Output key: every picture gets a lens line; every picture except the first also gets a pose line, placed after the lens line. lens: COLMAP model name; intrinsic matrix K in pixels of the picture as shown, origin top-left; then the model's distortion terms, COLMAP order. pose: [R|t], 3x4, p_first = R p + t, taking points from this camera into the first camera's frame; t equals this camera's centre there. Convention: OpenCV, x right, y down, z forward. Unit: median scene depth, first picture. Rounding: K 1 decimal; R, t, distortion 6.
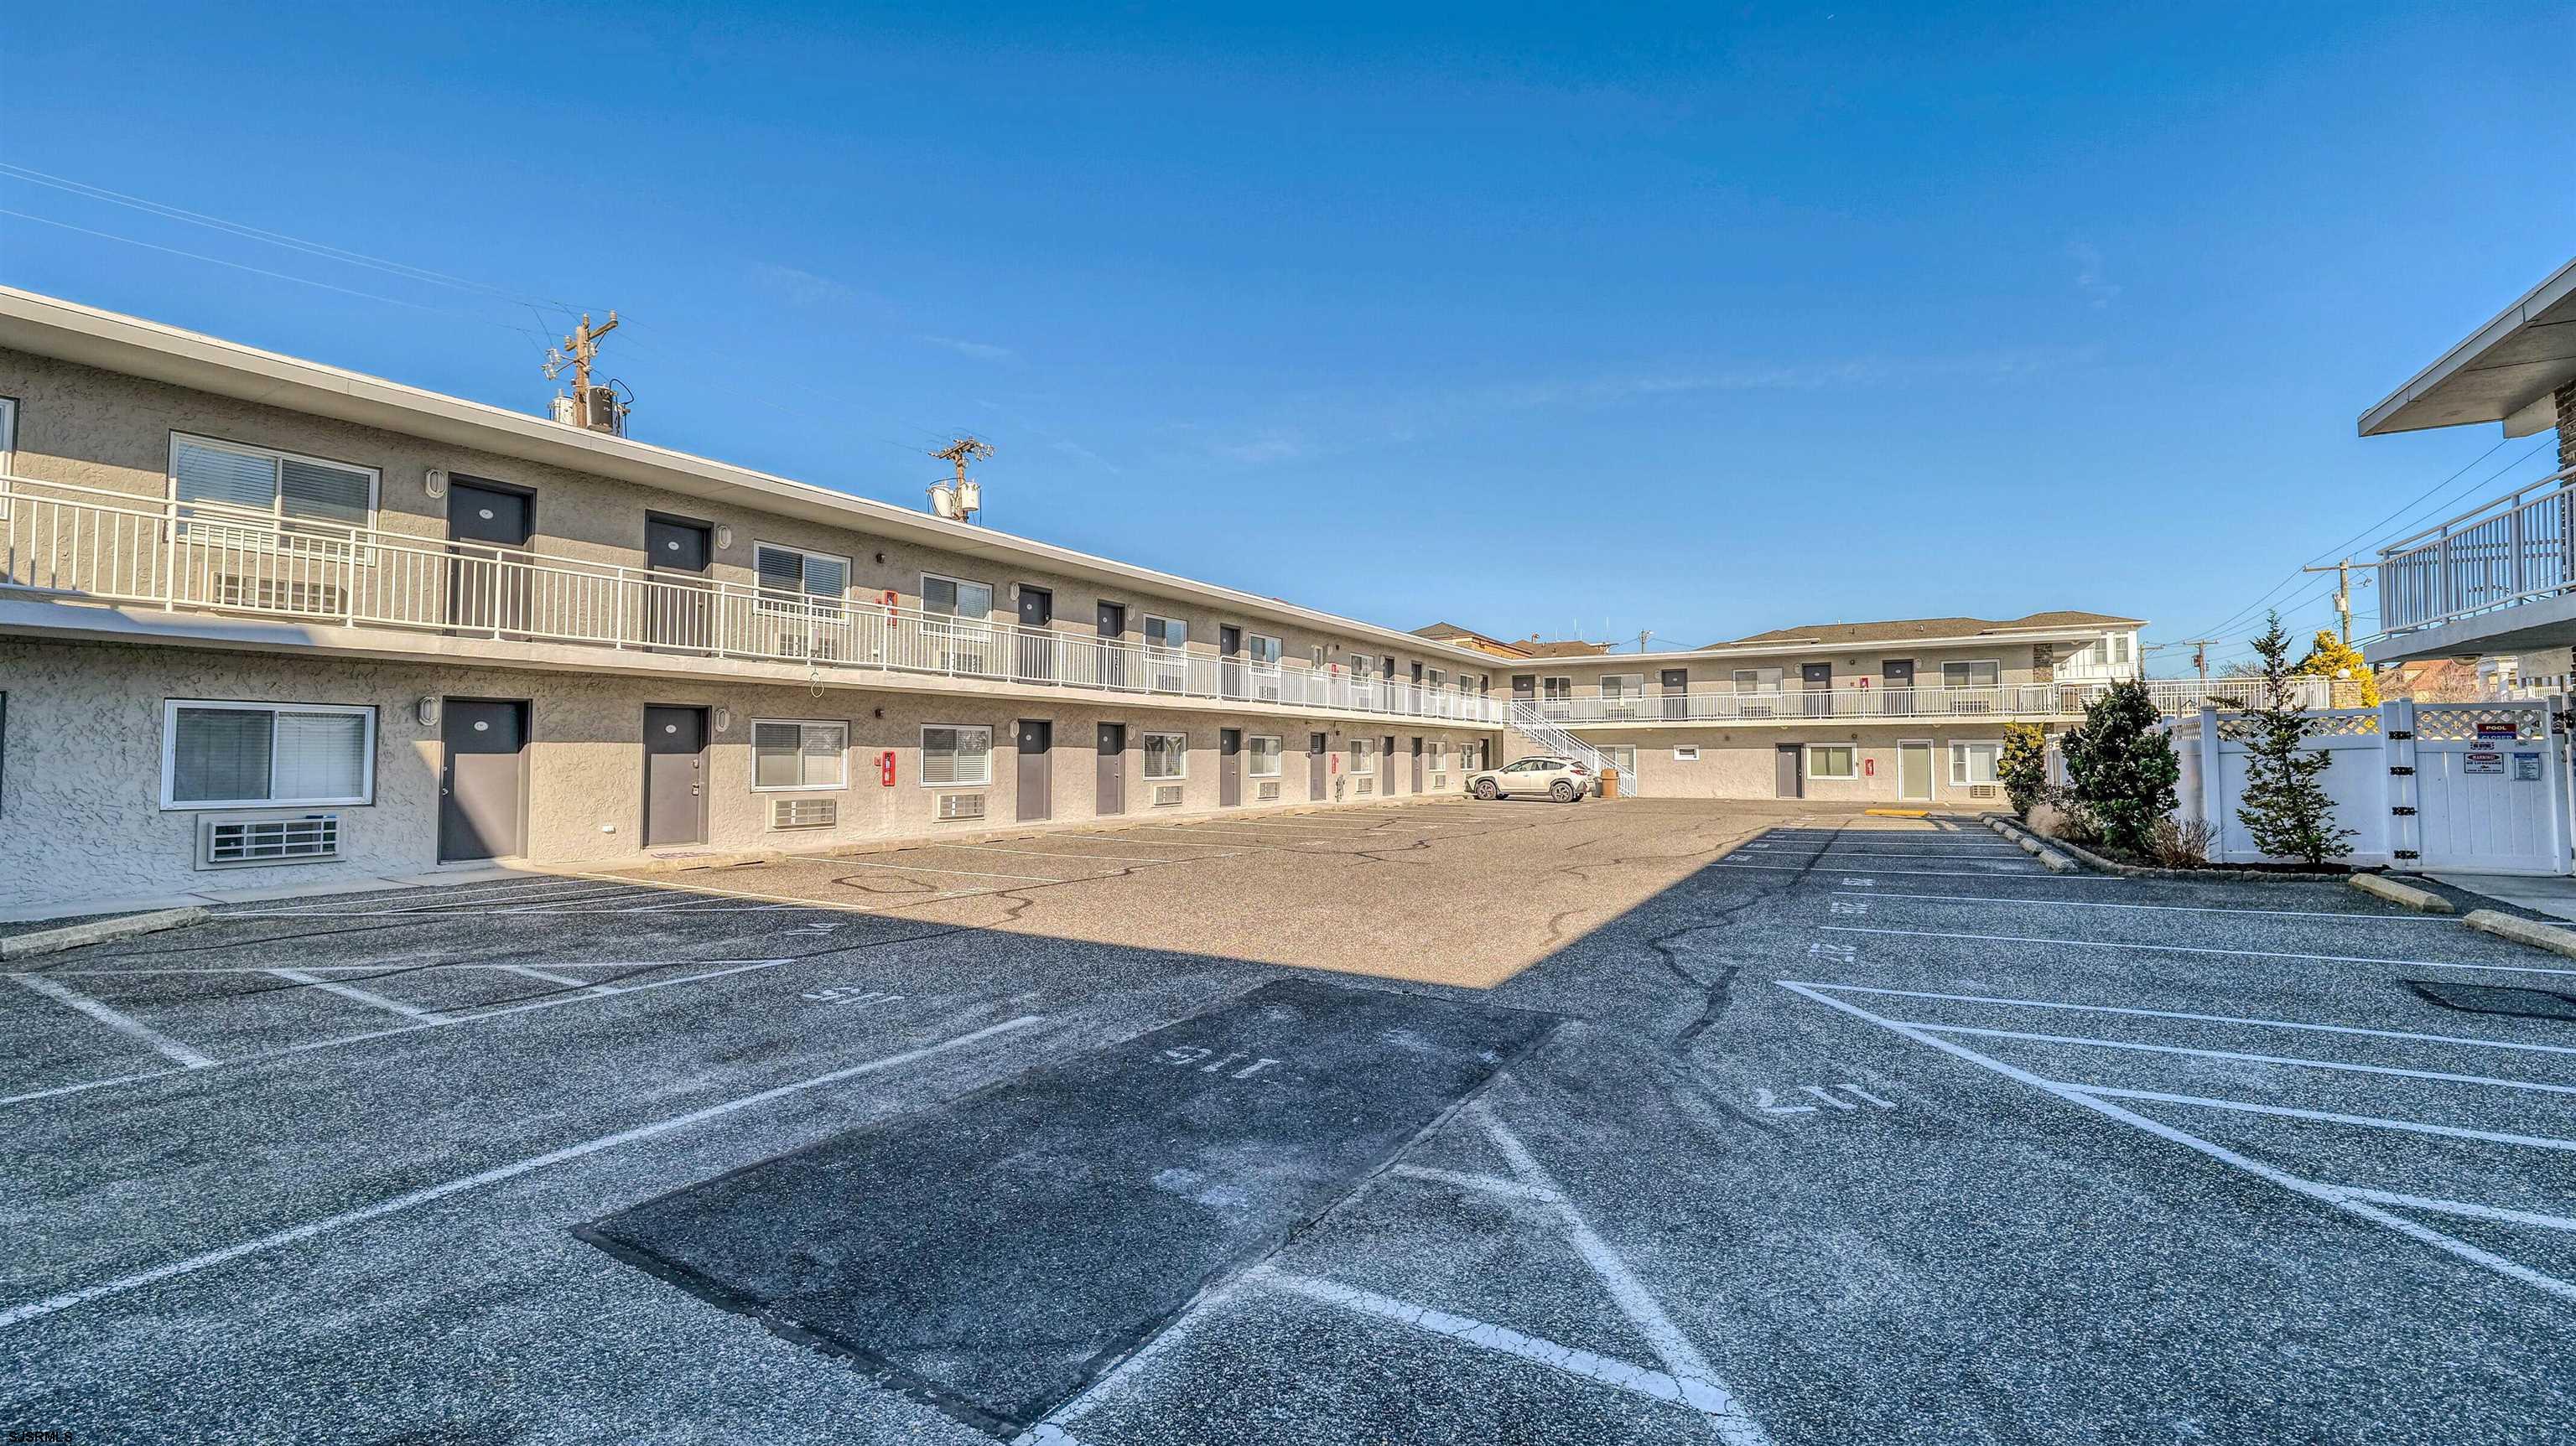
lens RADIAL K [[1041.6, 0, 1280.9], [0, 1041.6, 719.6], [0, 0, 1]] dist [-0.013842, 0.000870]
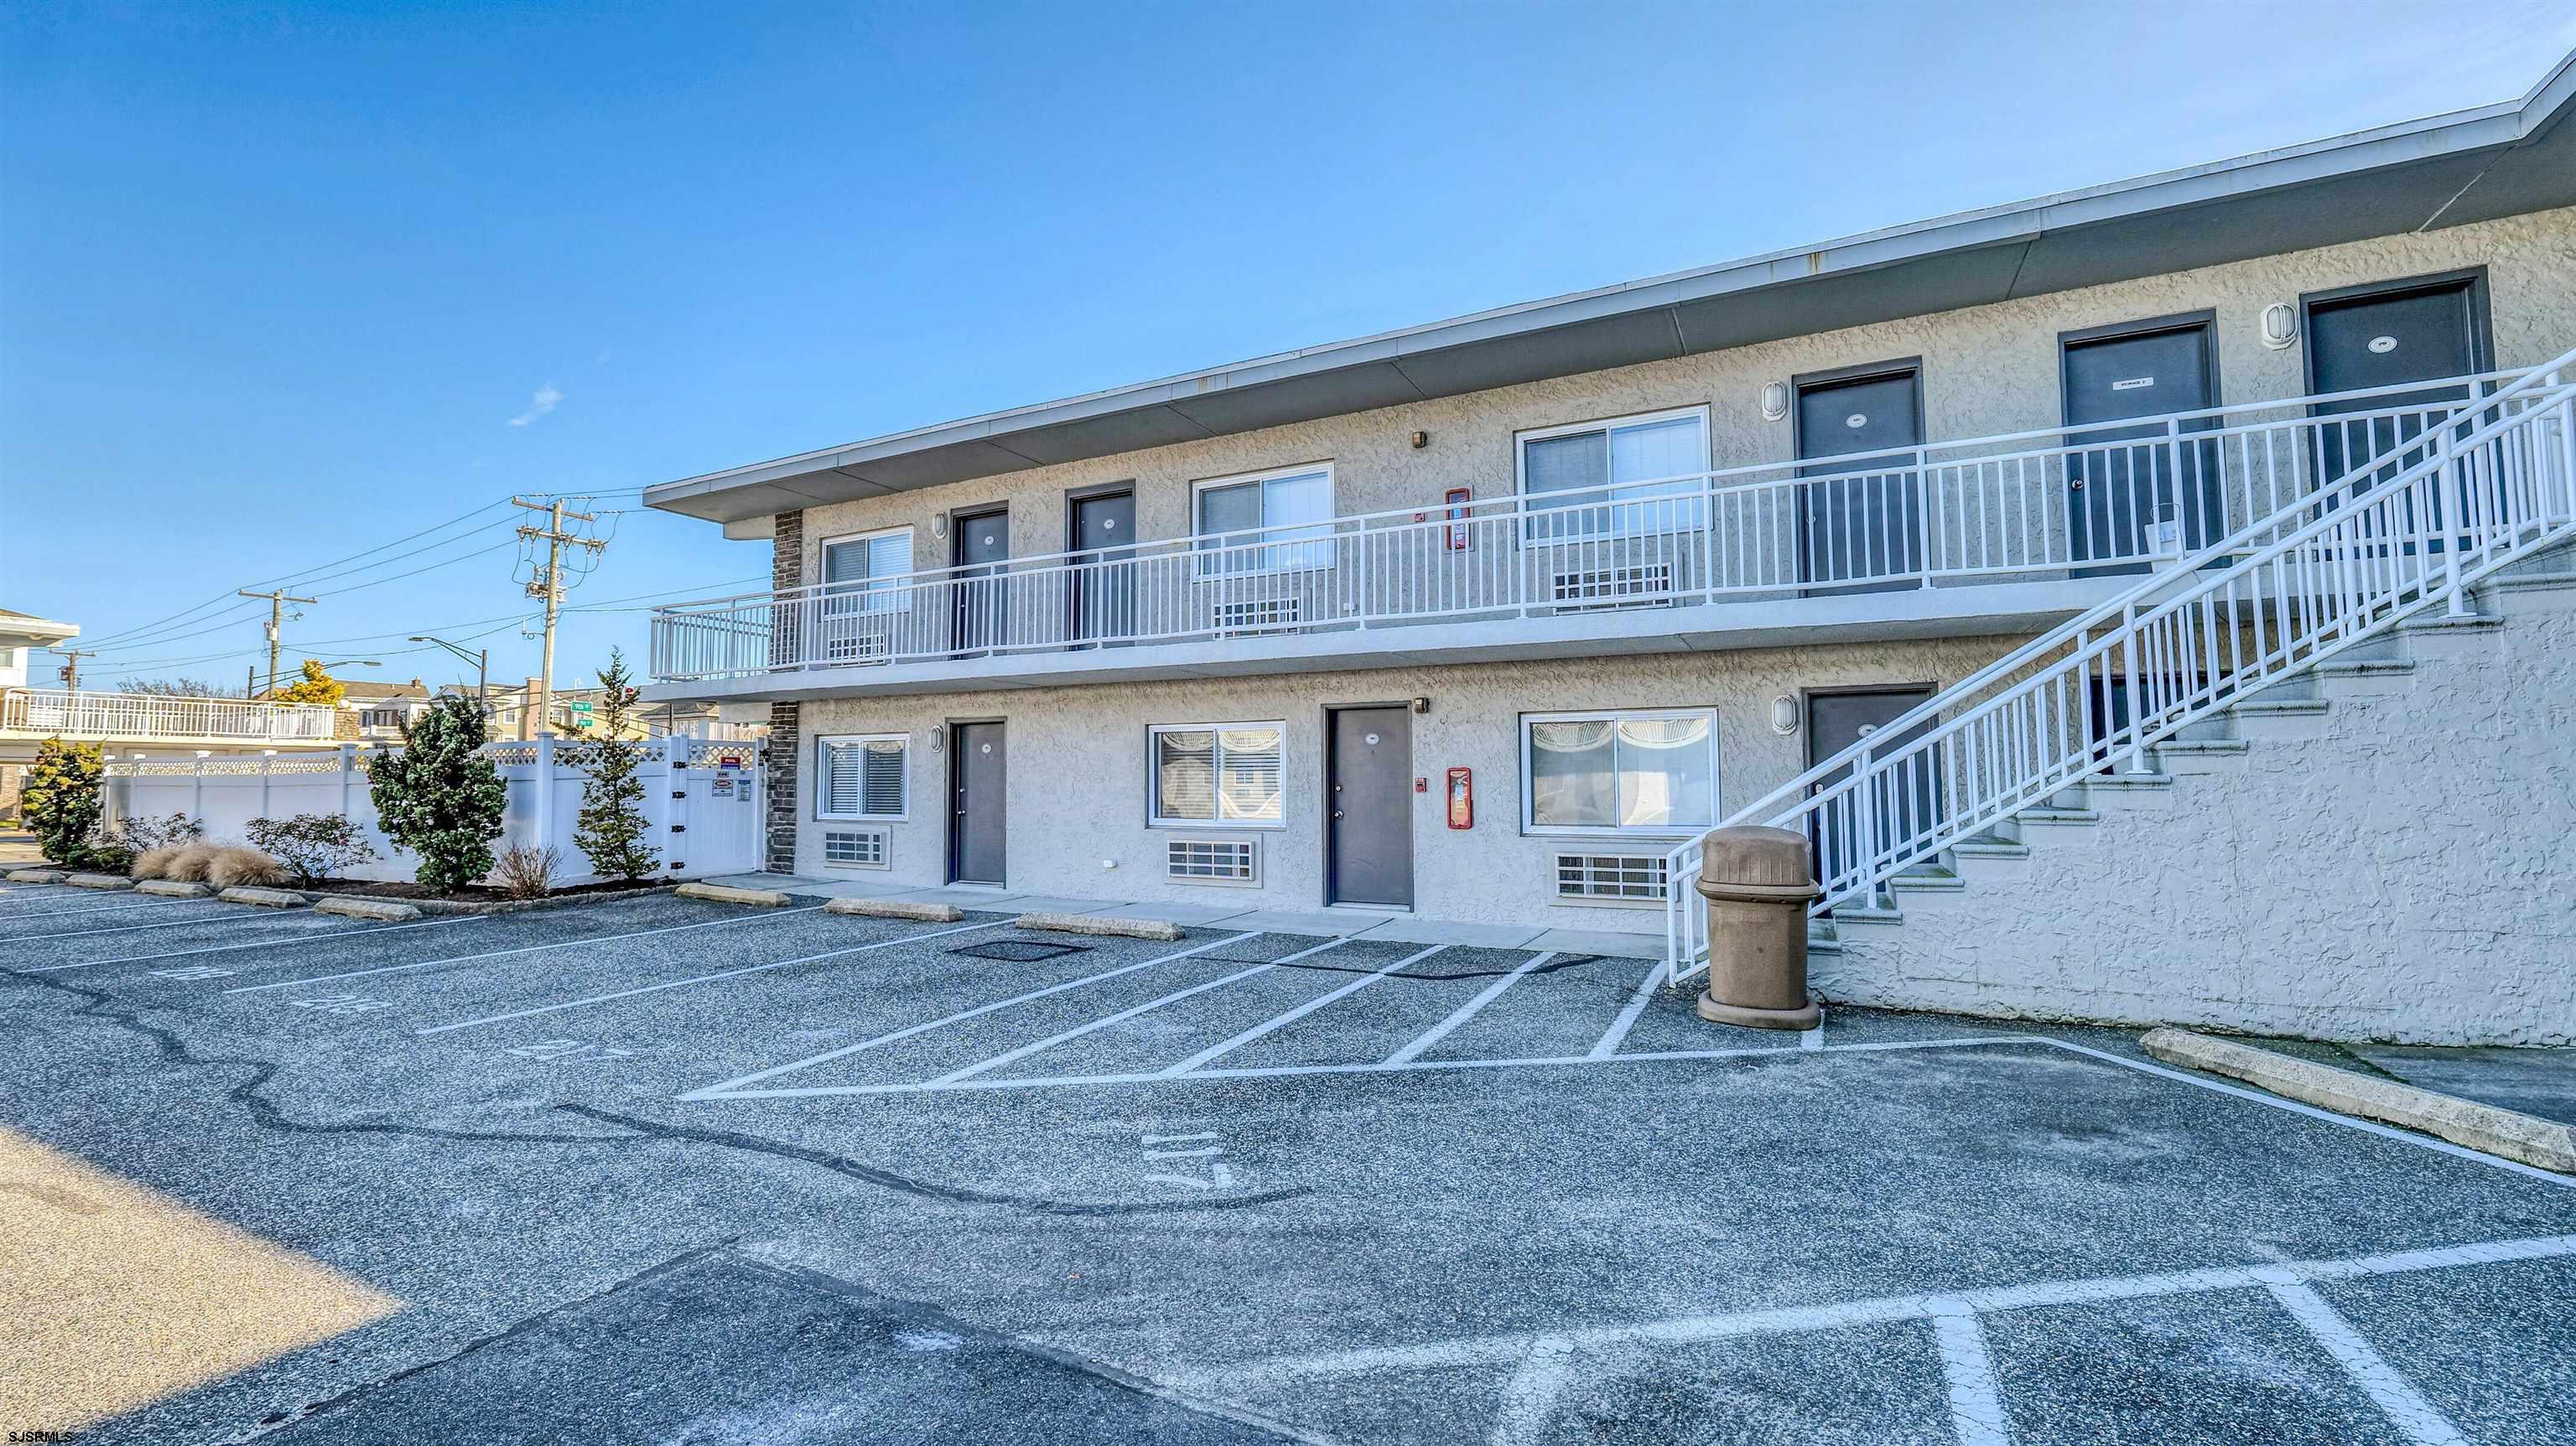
lens RADIAL K [[1041.6, 0, 1281.4], [0, 1041.6, 717.8], [0, 0, 1]] dist [-0.013842, 0.000870]
pose [[-0.066857, 0.061965, 0.995837, -0.393808], [-0.031316, 0.997448, -0.064168, 0.040338], [-0.997271, -0.035475, -0.064746, 0.962162]]
